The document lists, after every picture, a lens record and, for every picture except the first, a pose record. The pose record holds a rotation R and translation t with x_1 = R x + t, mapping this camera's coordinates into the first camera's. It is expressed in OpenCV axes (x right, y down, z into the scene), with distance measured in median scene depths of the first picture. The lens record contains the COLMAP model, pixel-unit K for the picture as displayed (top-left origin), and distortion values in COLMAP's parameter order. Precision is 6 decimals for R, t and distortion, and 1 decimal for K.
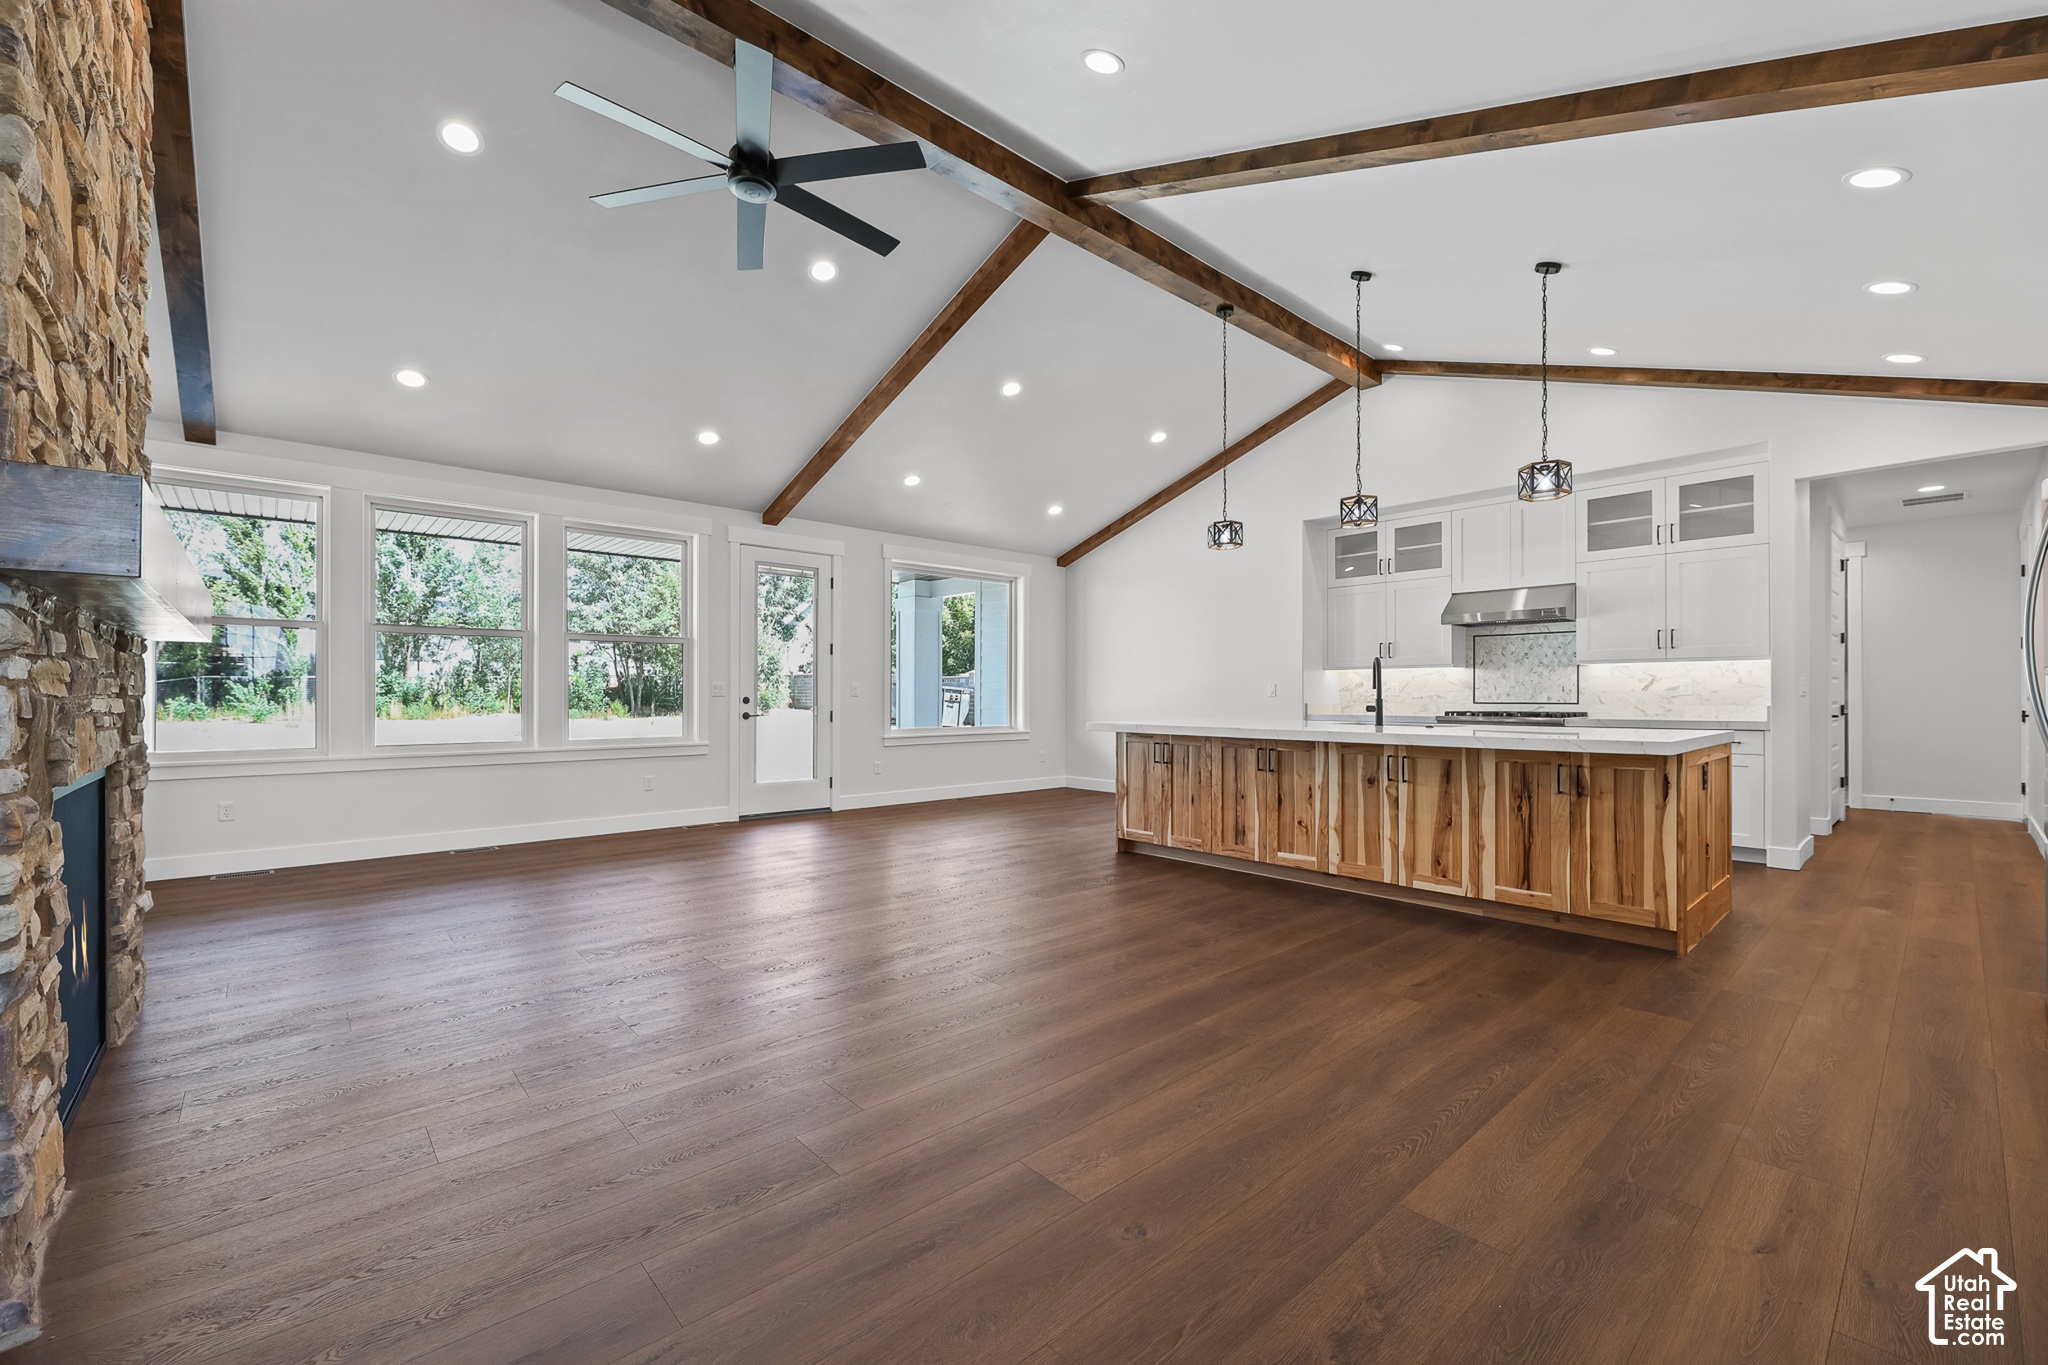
lens RADIAL K [[843.1, 0, 1010.0], [0, 843.1, 711.7], [0, 0, 1]] dist [-0.001574, -0.002978]
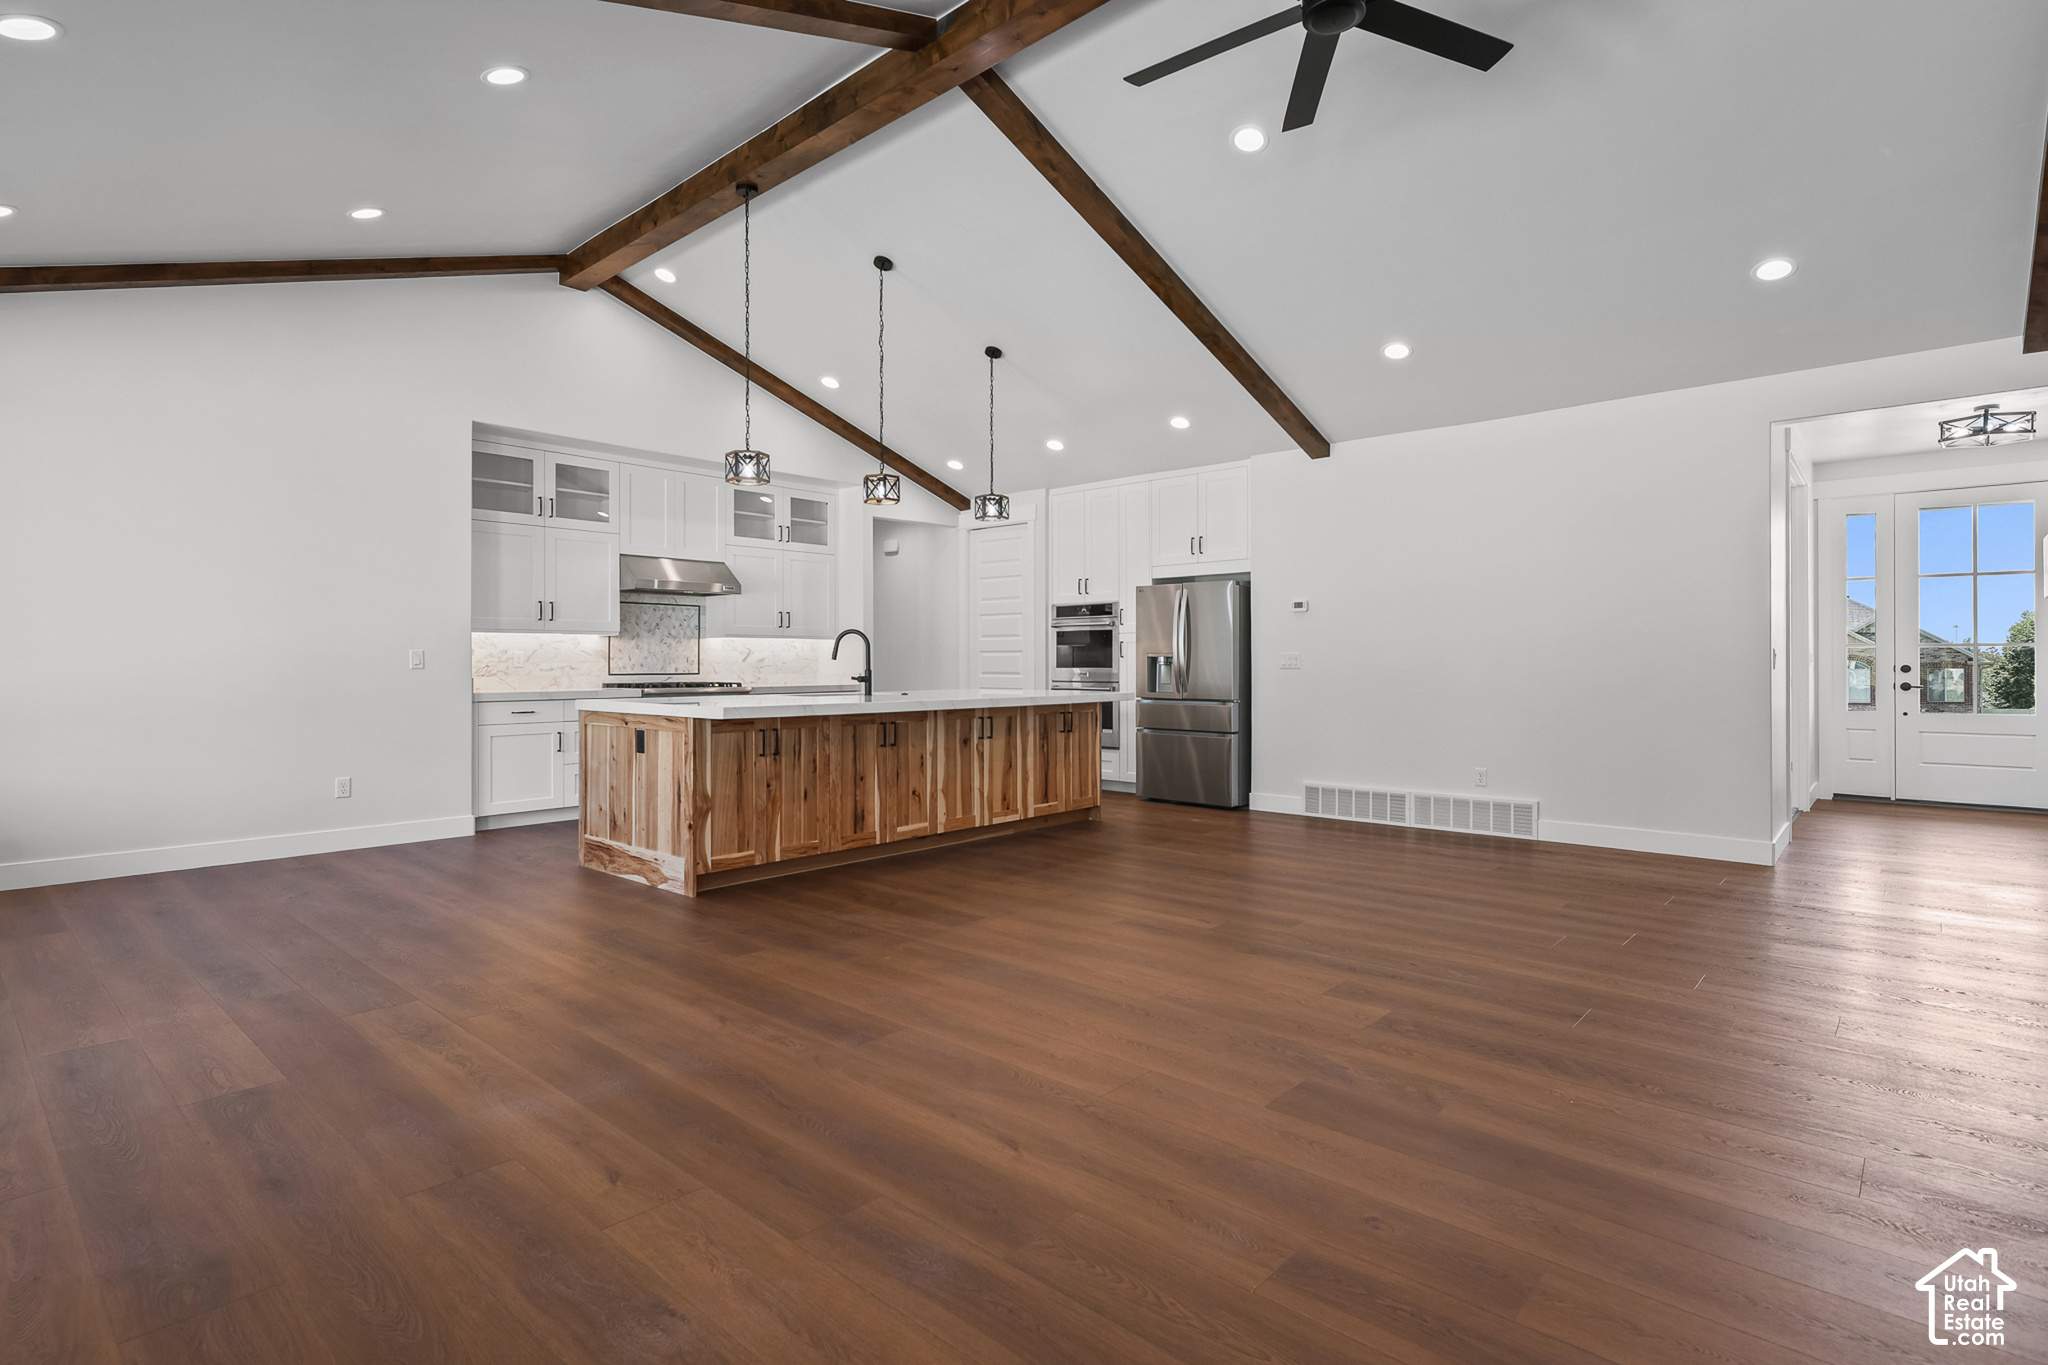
lens RADIAL K [[992.0, 0, 1048.1], [0, 992.0, 667.6], [0, 0, 1]] dist [0.008070, -0.004884]
pose [[-0.139222, -0.001567, 0.990260, -0.686069], [0.020756, 0.999774, 0.004500, -0.015655], [-0.990044, 0.021181, -0.139158, 0.811059]]
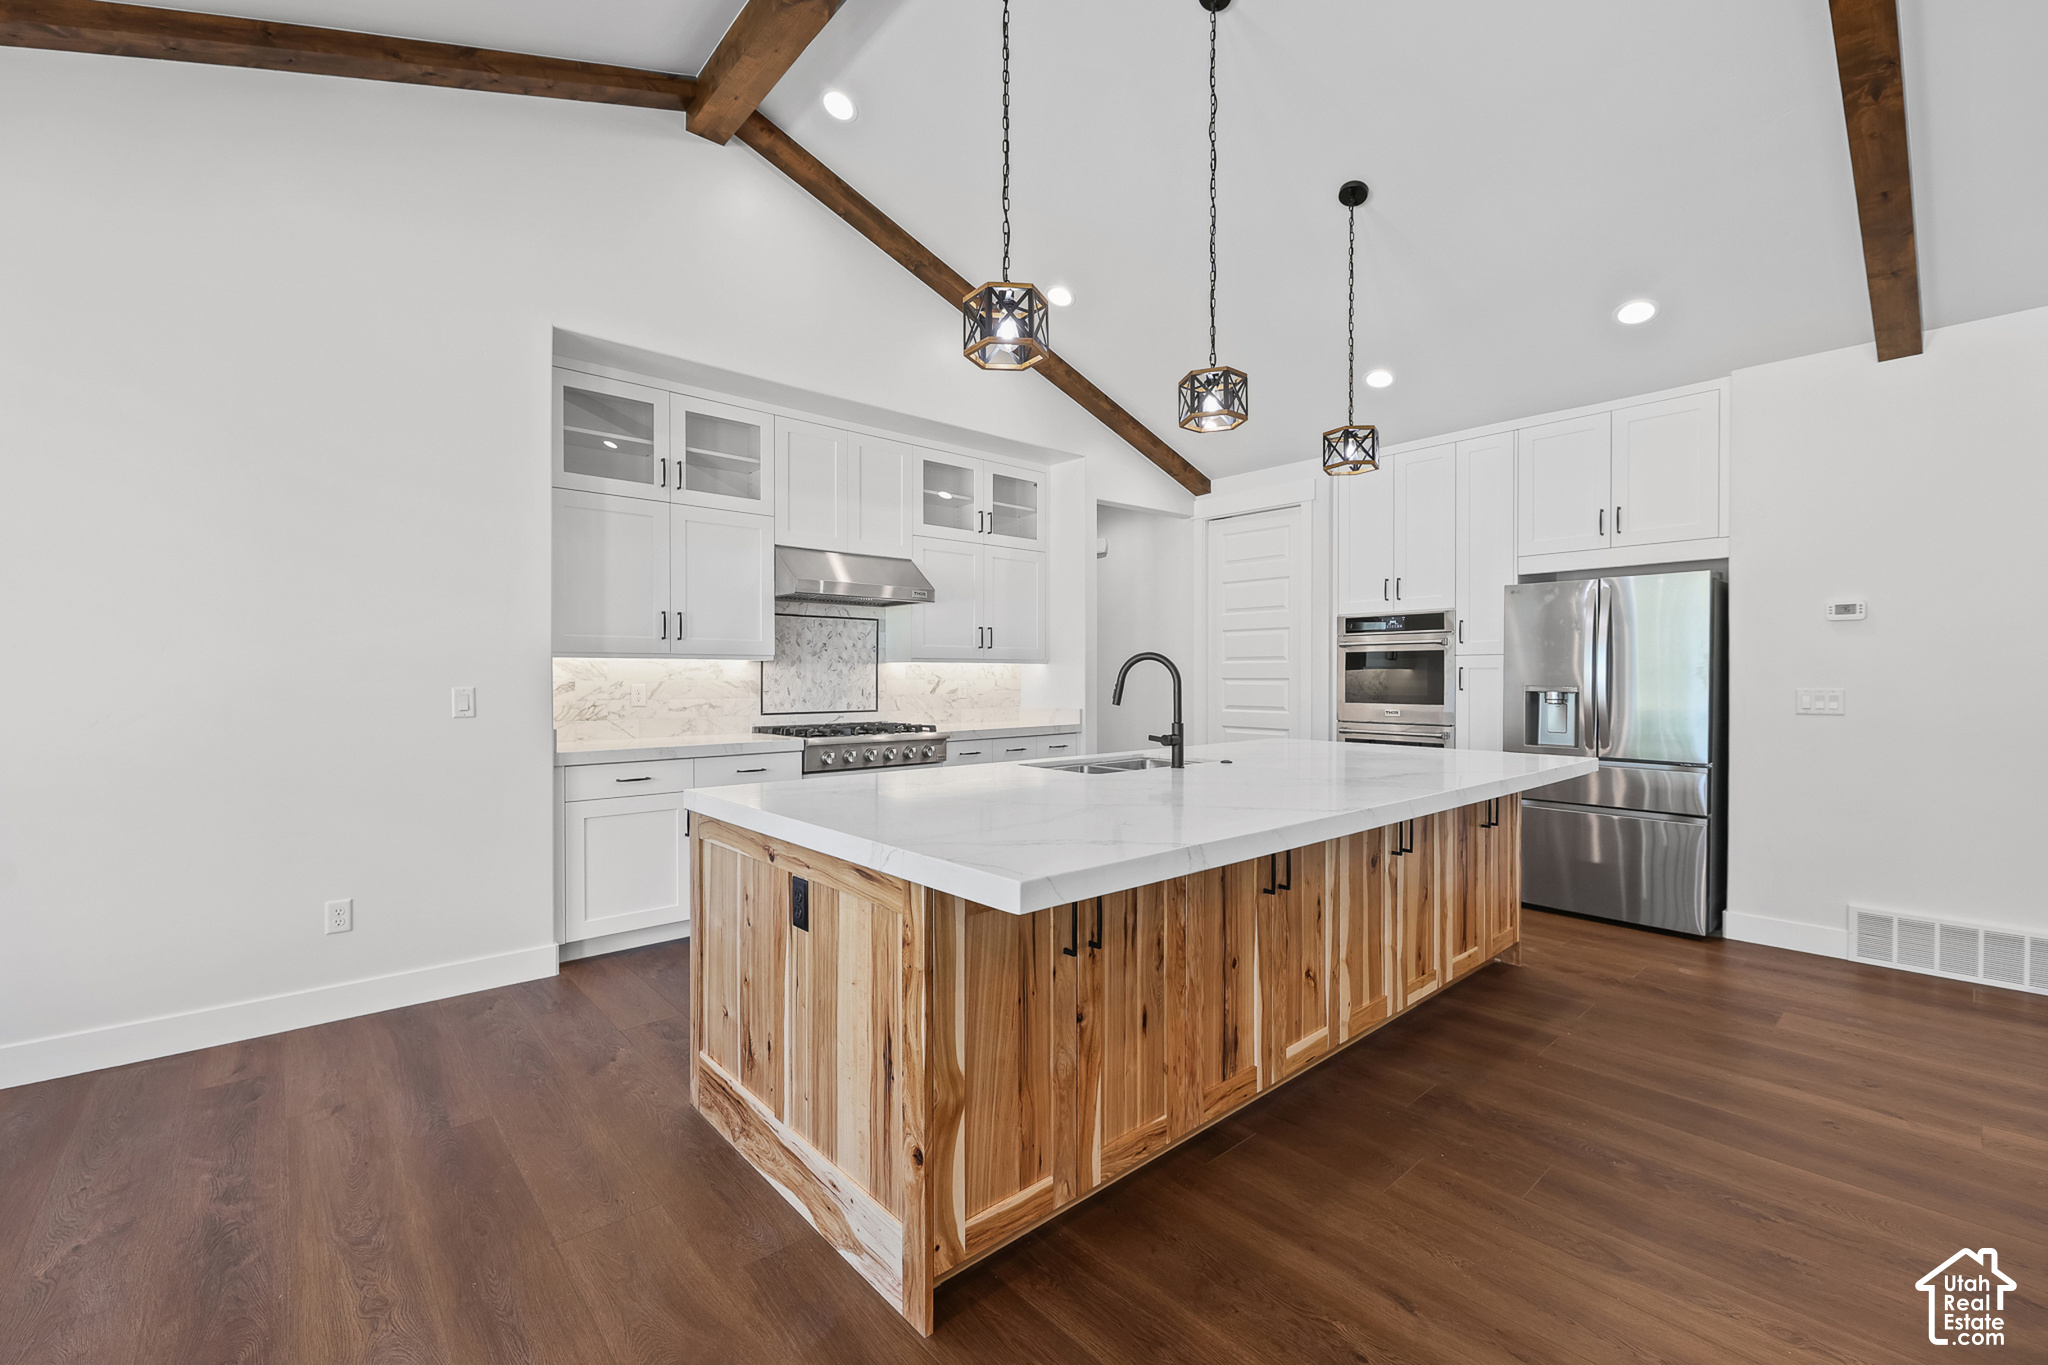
lens RADIAL K [[843.1, 0, 1021.0], [0, 843.1, 695.9], [0, 0, 1]] dist [-0.001574, -0.002978]
pose [[-0.002009, -0.023705, 0.999717, -0.136148], [0.018013, 0.999556, 0.023737, -0.043659], [-0.999836, 0.018055, -0.001581, 0.949003]]
